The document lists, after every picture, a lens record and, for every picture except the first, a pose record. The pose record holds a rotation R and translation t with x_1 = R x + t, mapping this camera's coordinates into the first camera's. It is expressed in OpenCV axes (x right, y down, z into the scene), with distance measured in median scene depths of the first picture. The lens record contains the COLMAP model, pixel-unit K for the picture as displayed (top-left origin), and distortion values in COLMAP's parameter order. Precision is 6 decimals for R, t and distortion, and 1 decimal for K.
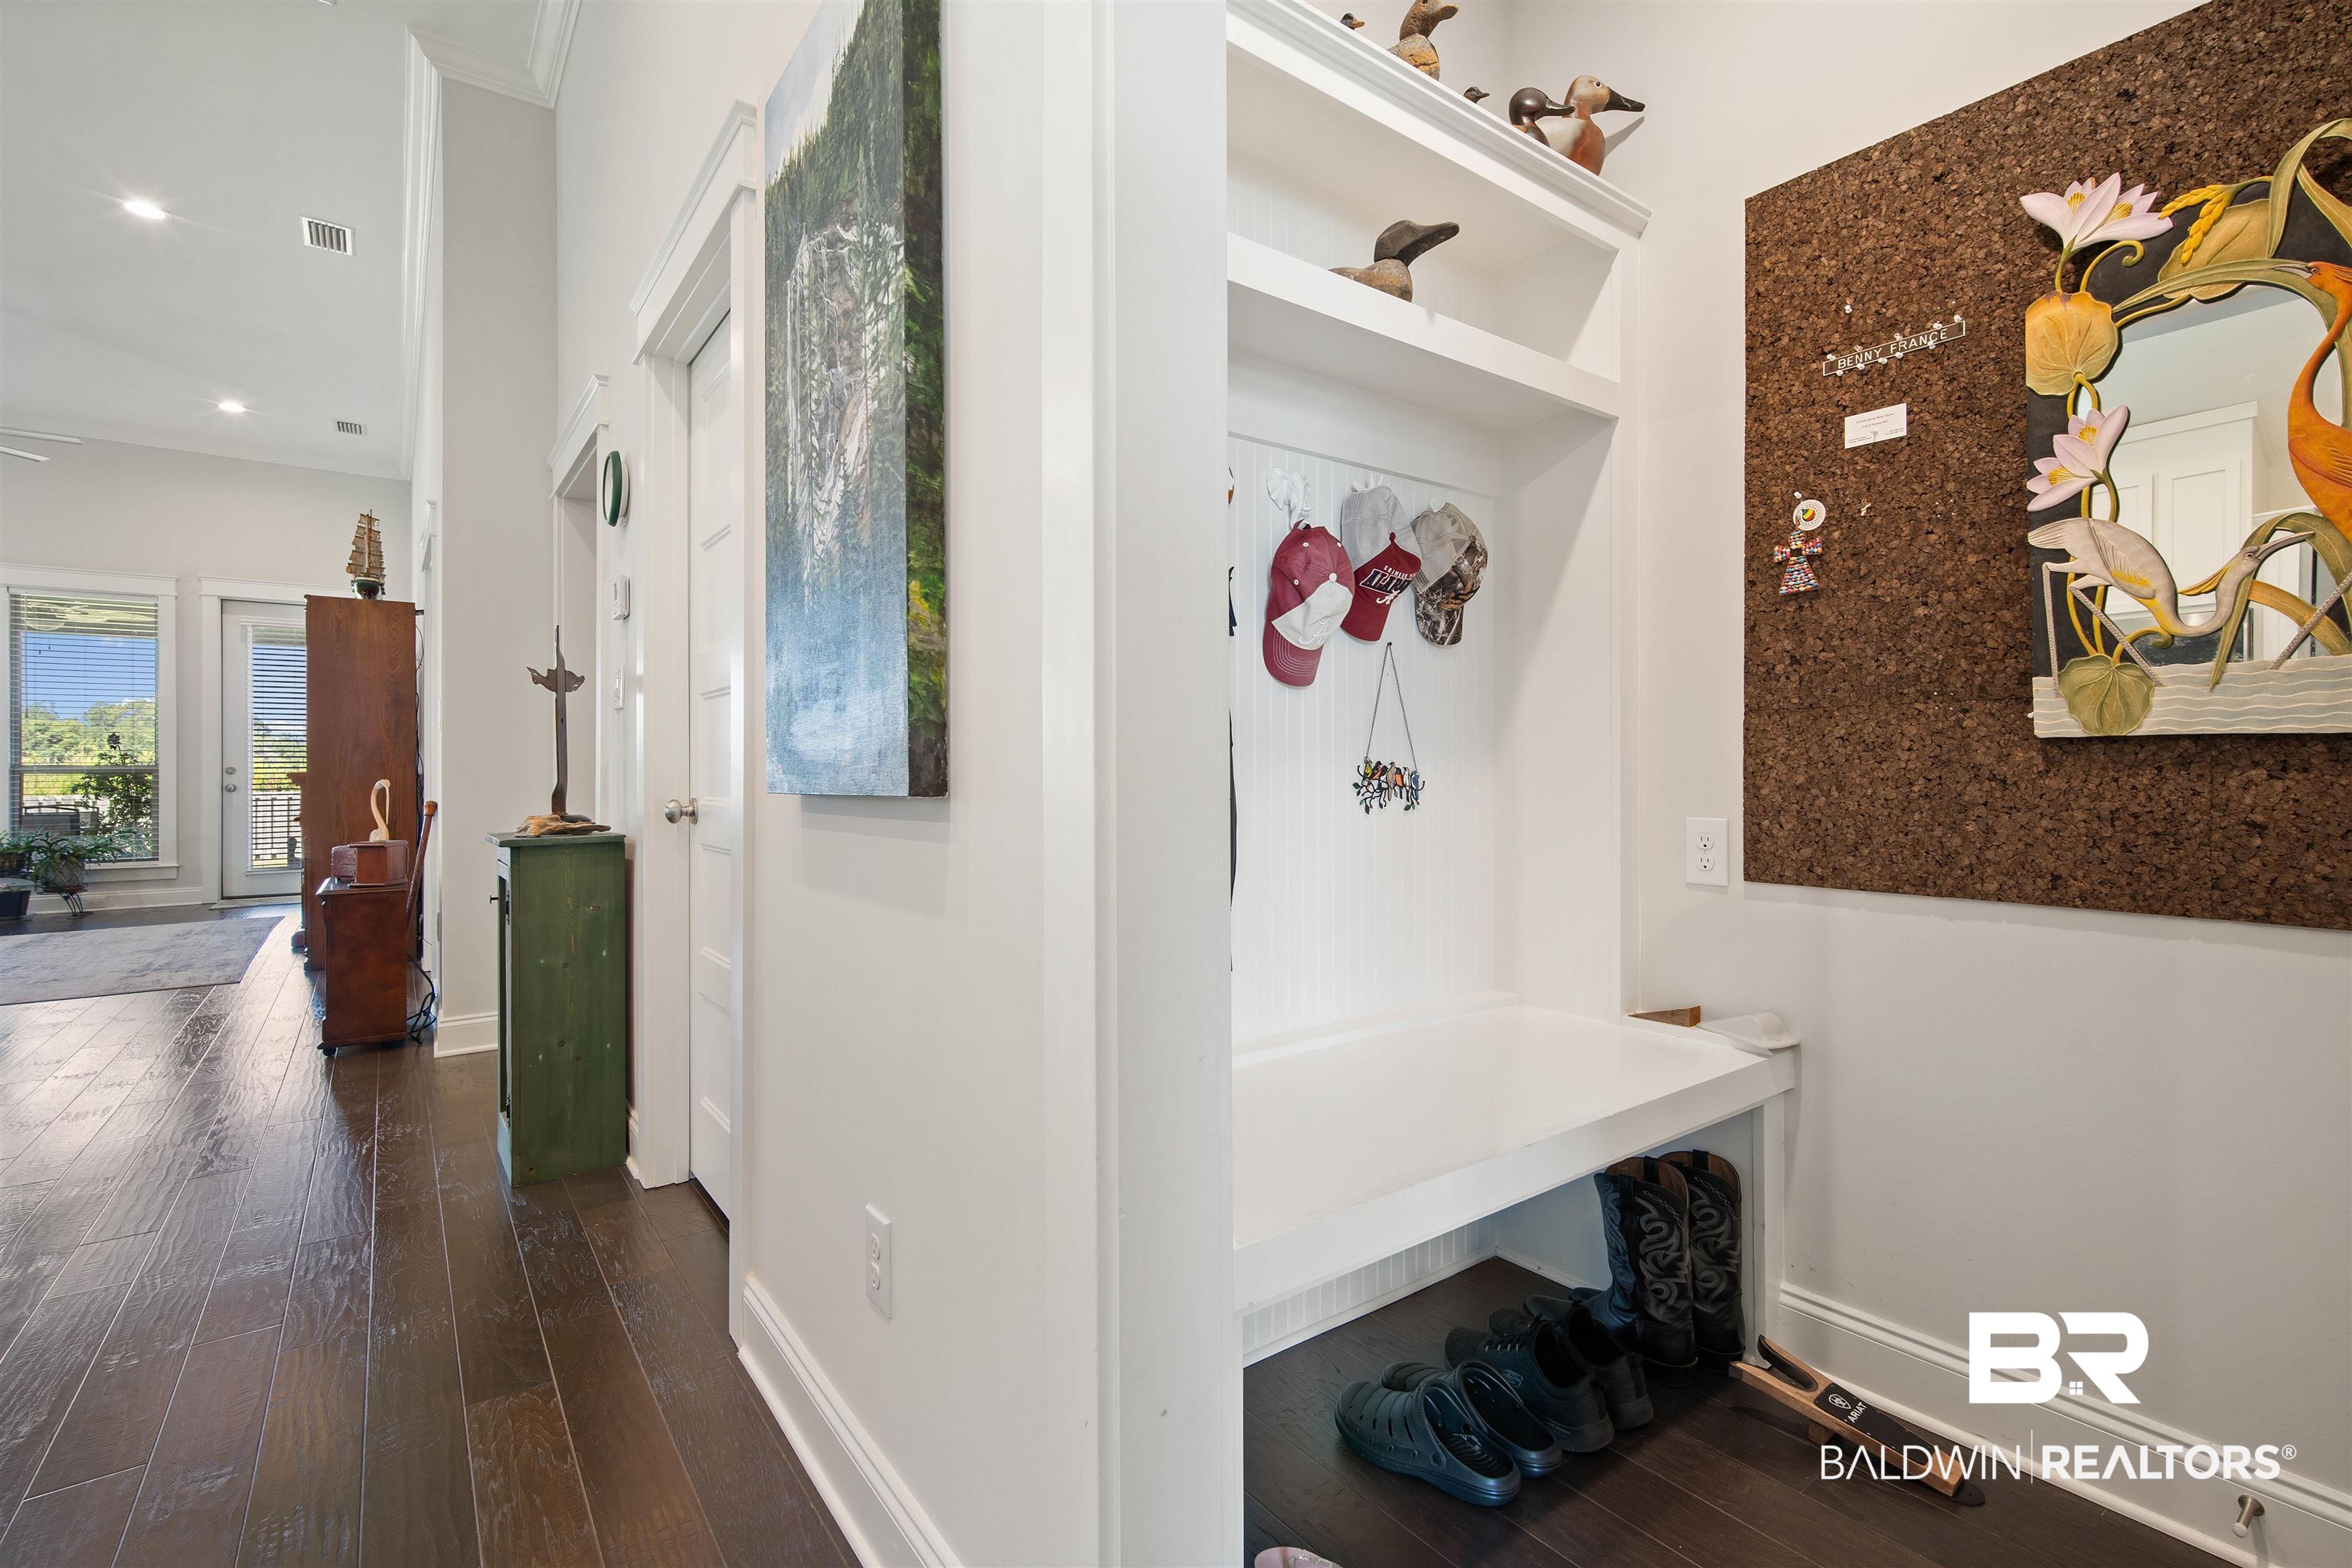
lens RADIAL K [[1049.9, 0, 1159.6], [0, 1049.9, 760.5], [0, 0, 1]] dist [0.003712, 0.001564]
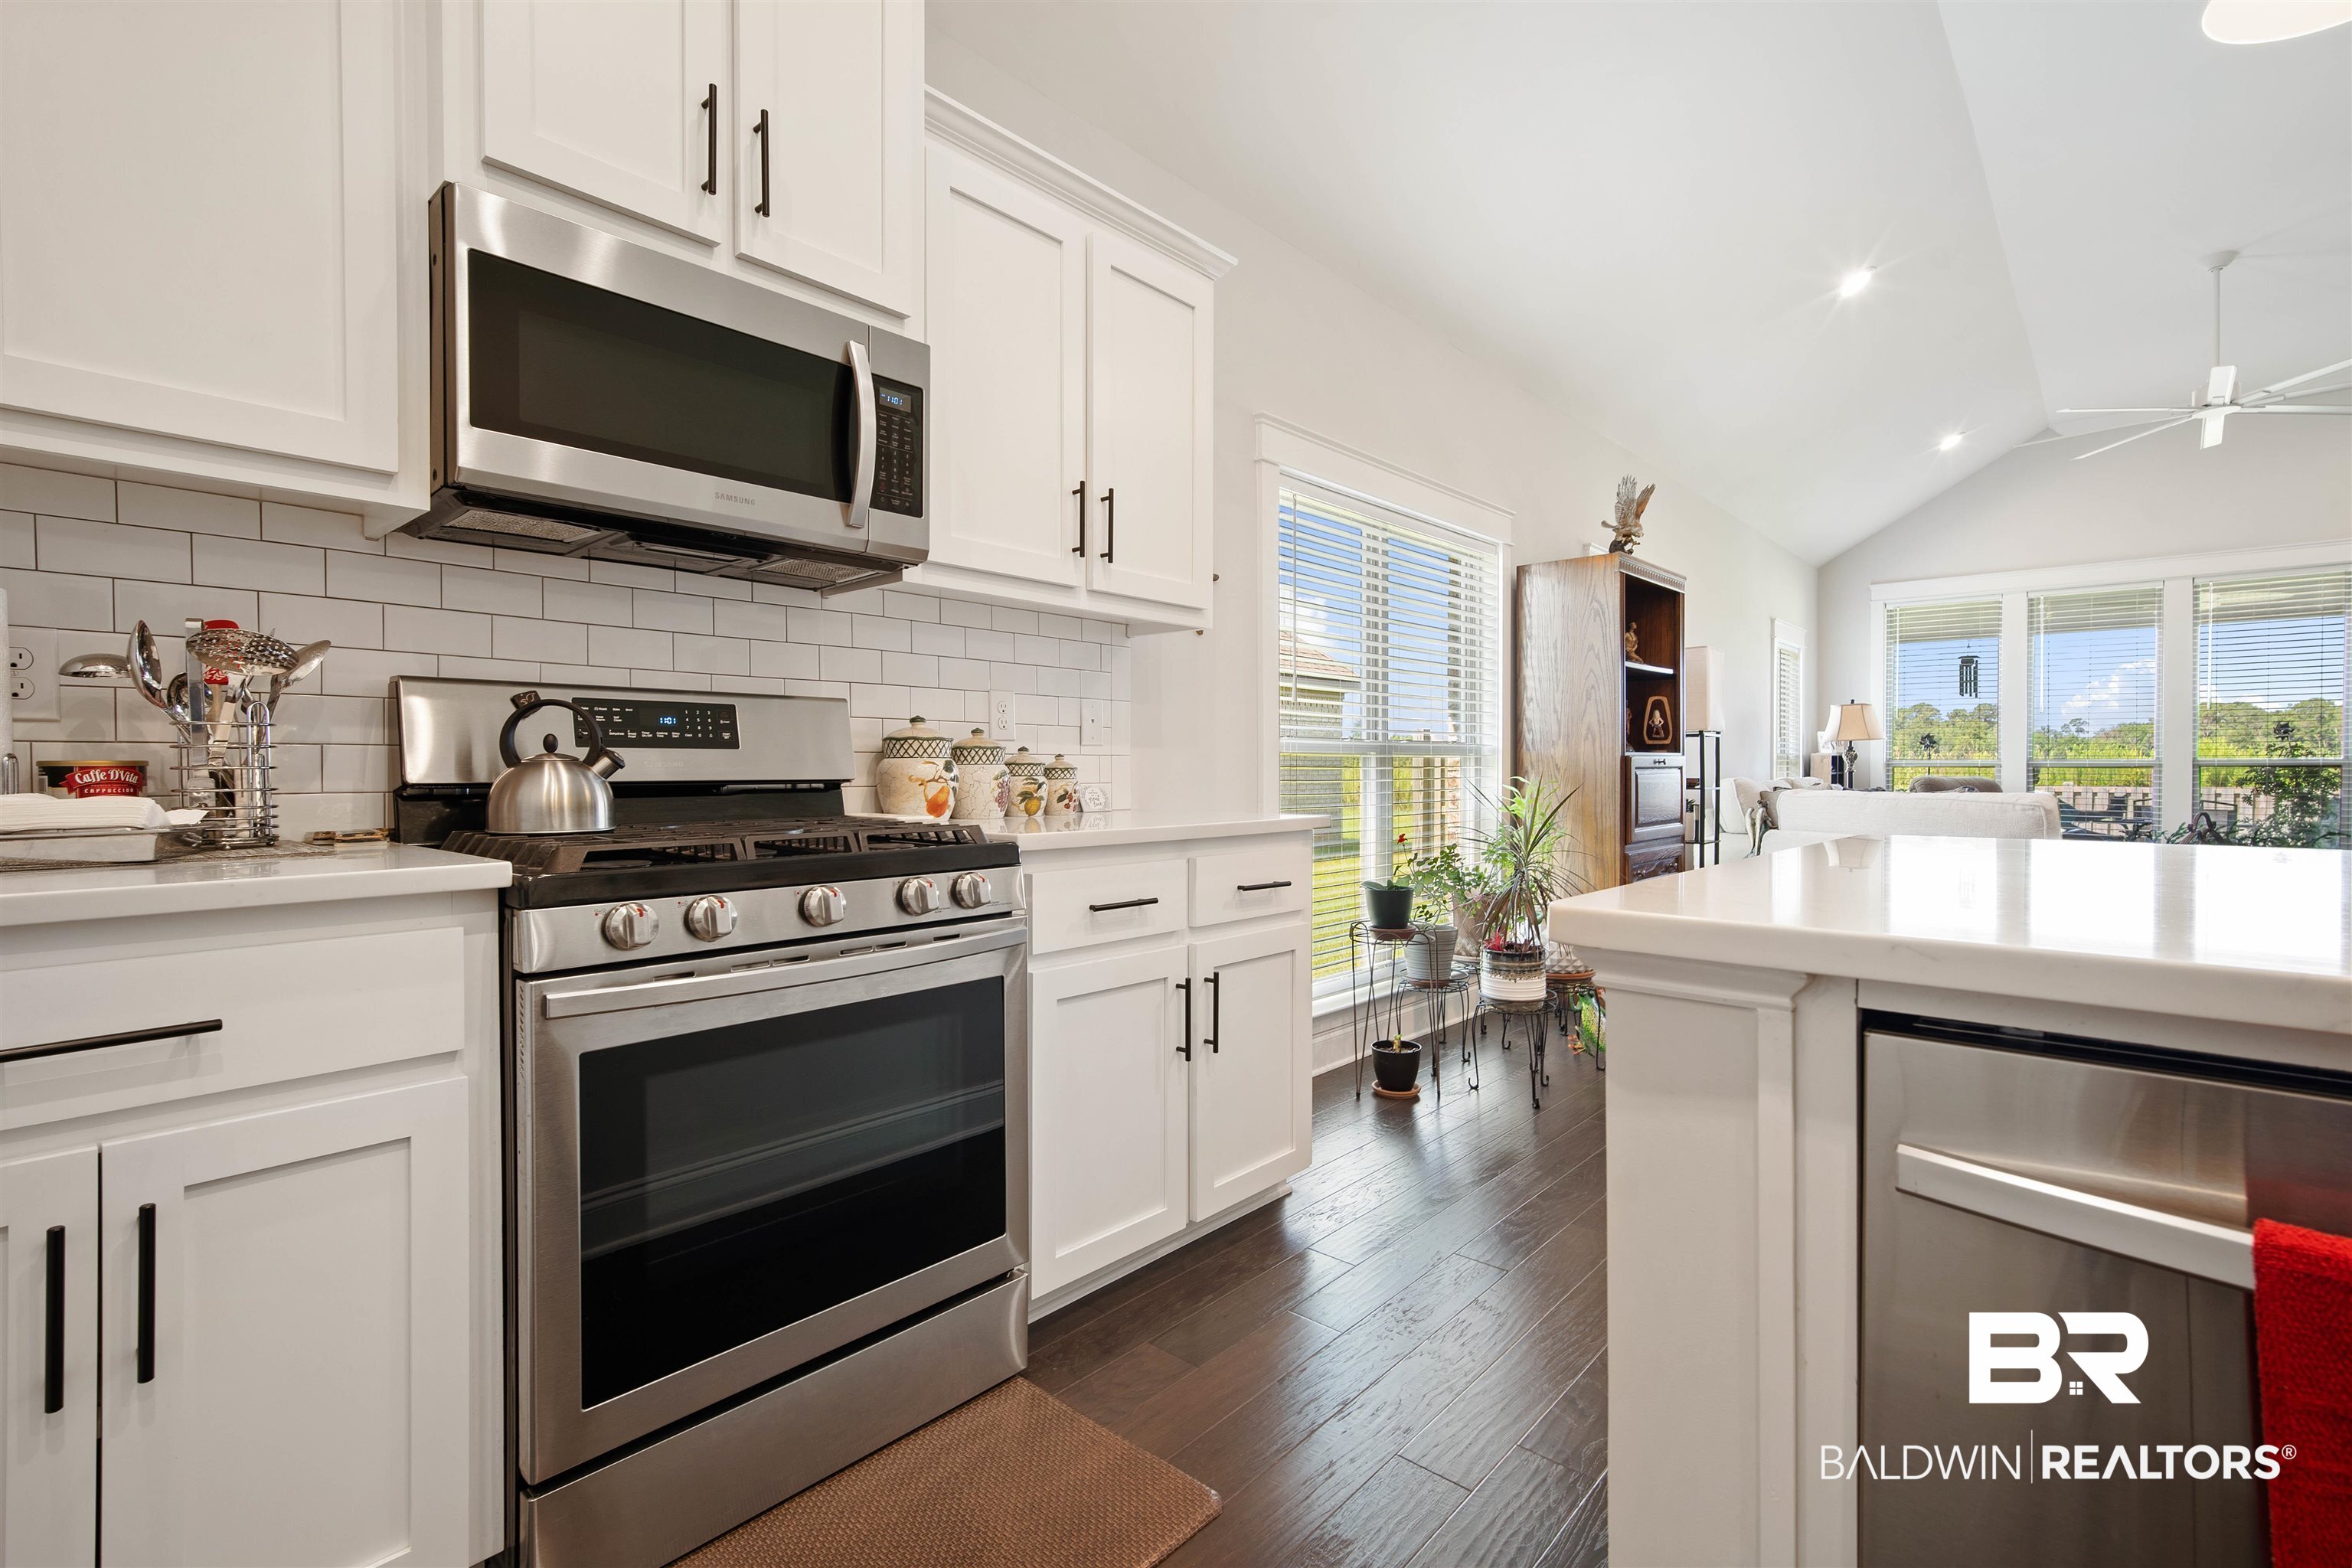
lens RADIAL K [[1049.9, 0, 1199.6], [0, 1049.9, 779.5], [0, 0, 1]] dist [0.003712, 0.001564]
pose [[0.212664, 0.014686, -0.977015, -0.319524], [0.007753, 0.999830, 0.016717, 0.000086], [0.977095, -0.011130, 0.212514, -0.109015]]
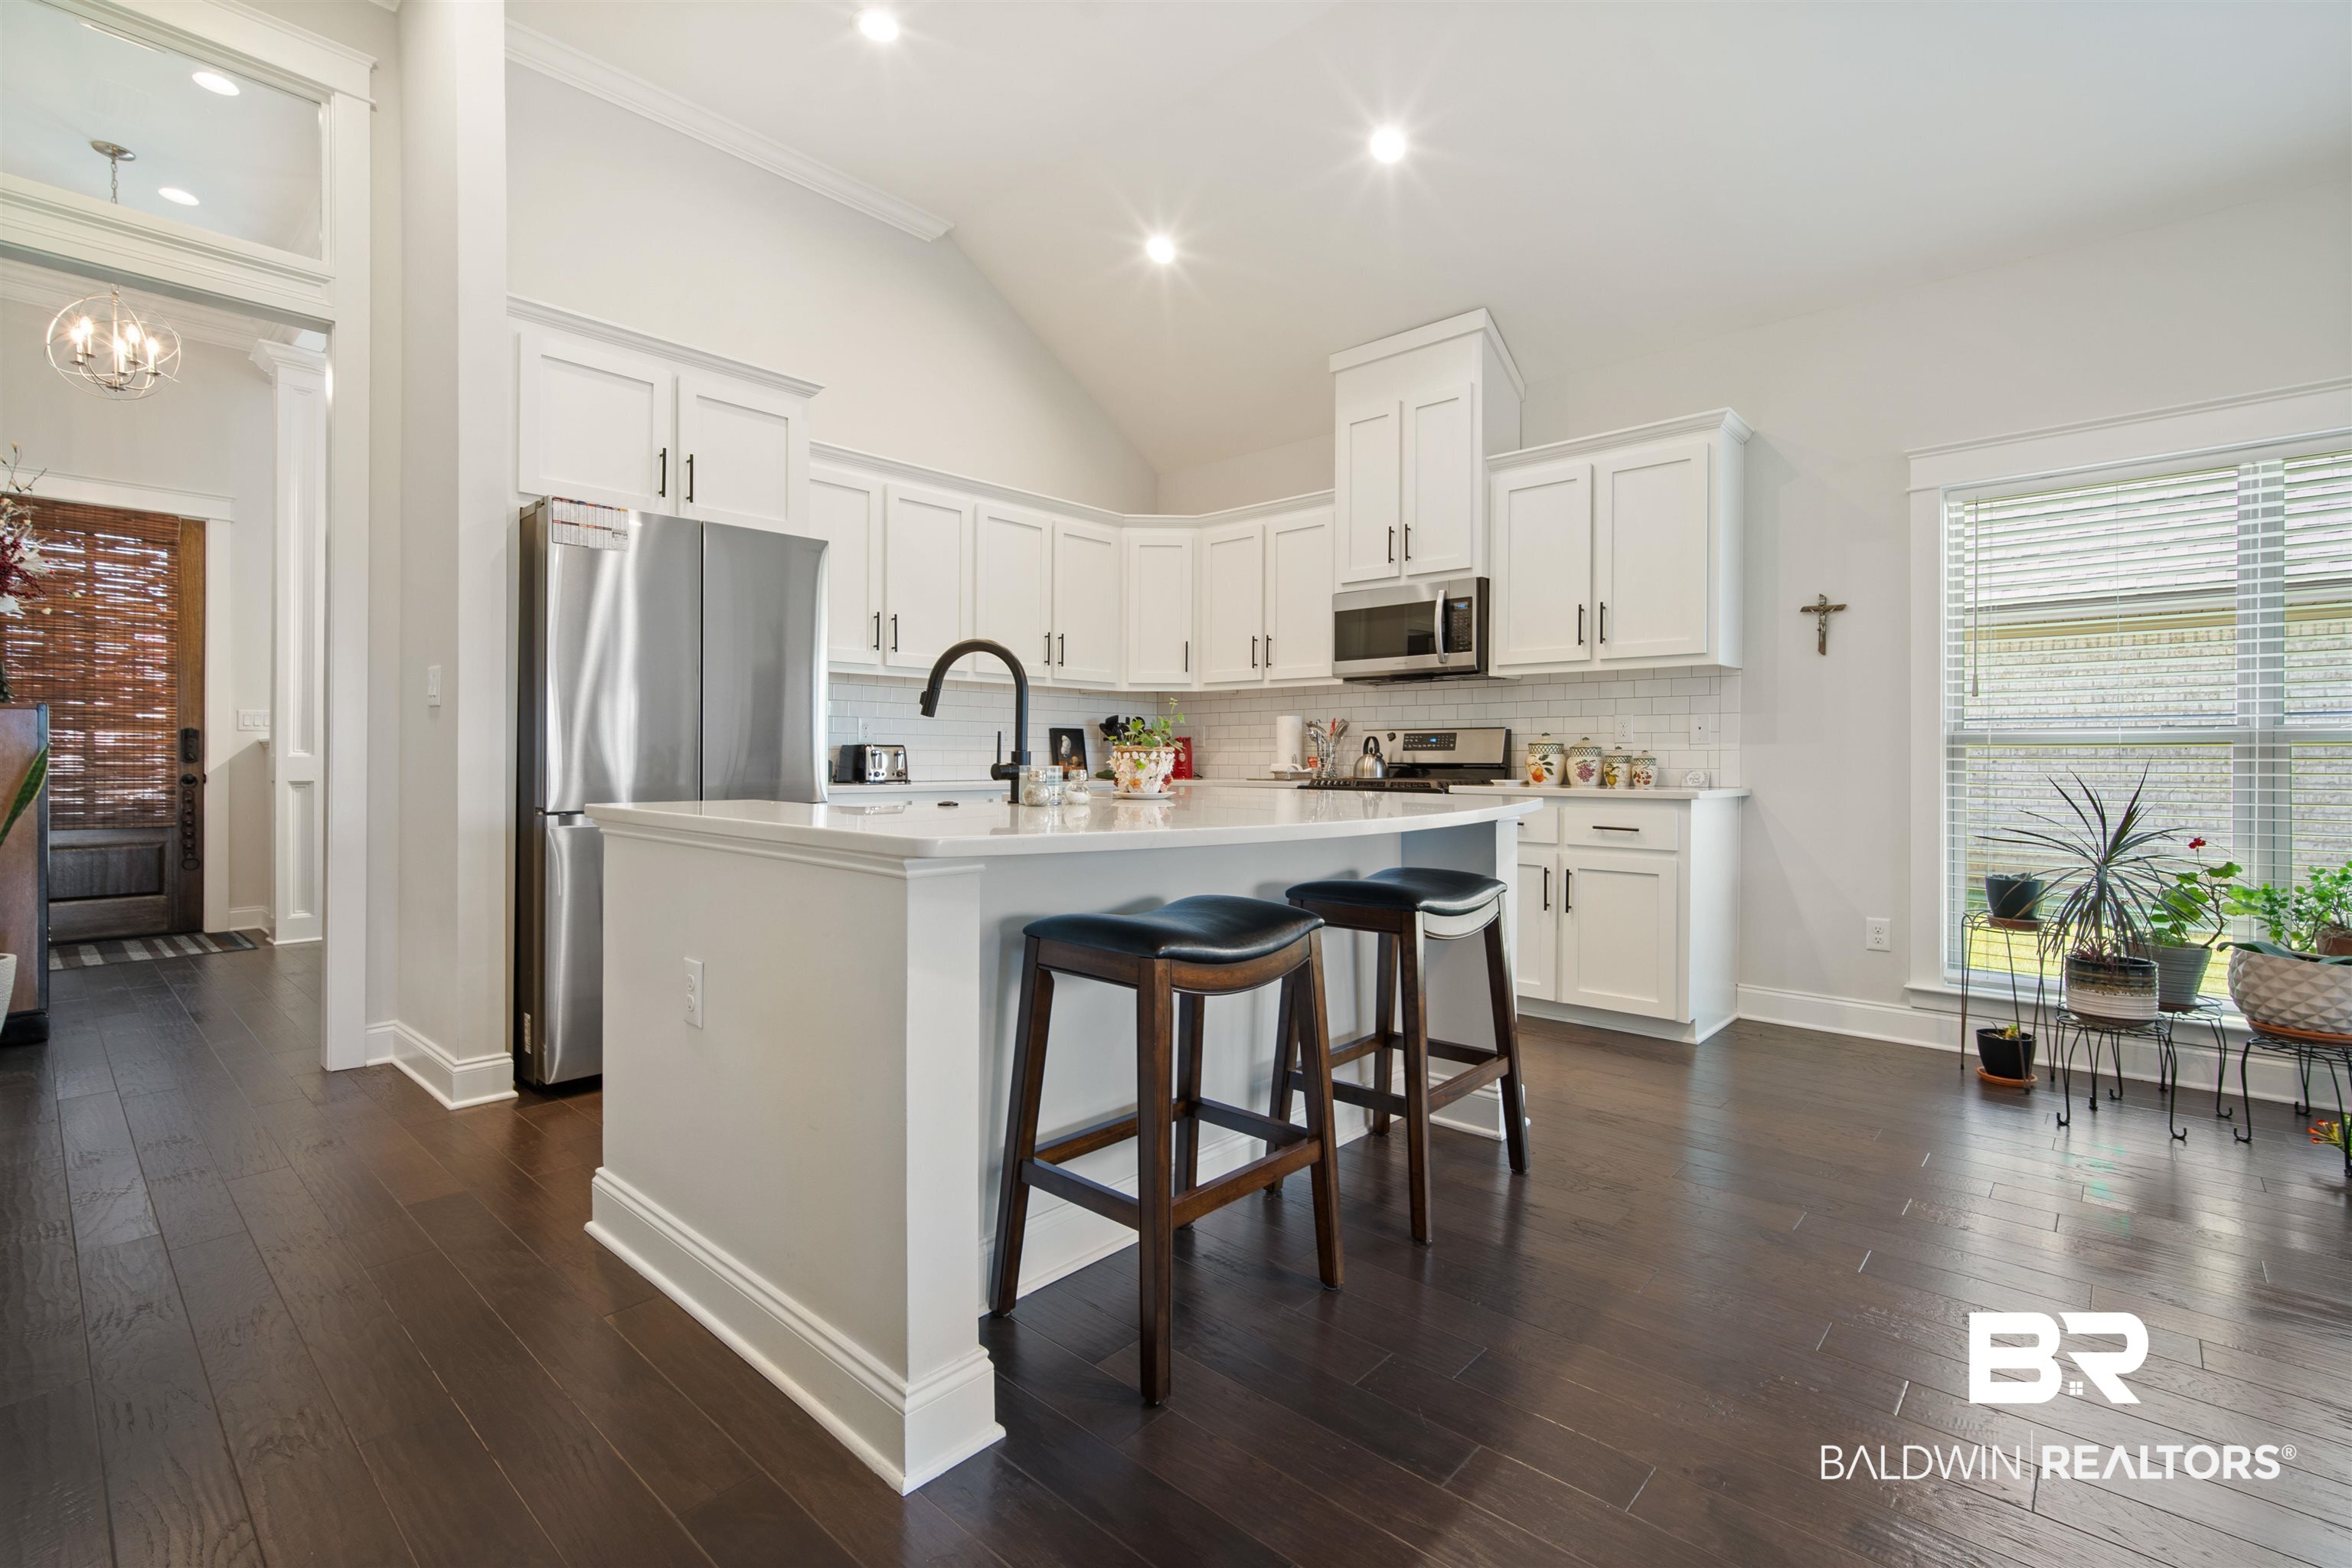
lens RADIAL K [[1049.9, 0, 1168.4], [0, 1049.9, 765.0], [0, 0, 1]] dist [0.003712, 0.001564]
pose [[-0.981128, -0.002323, -0.193346, -0.298491], [-0.001486, 0.999989, -0.004473, 0.007931], [0.193354, -0.004101, -0.981120, 0.417681]]
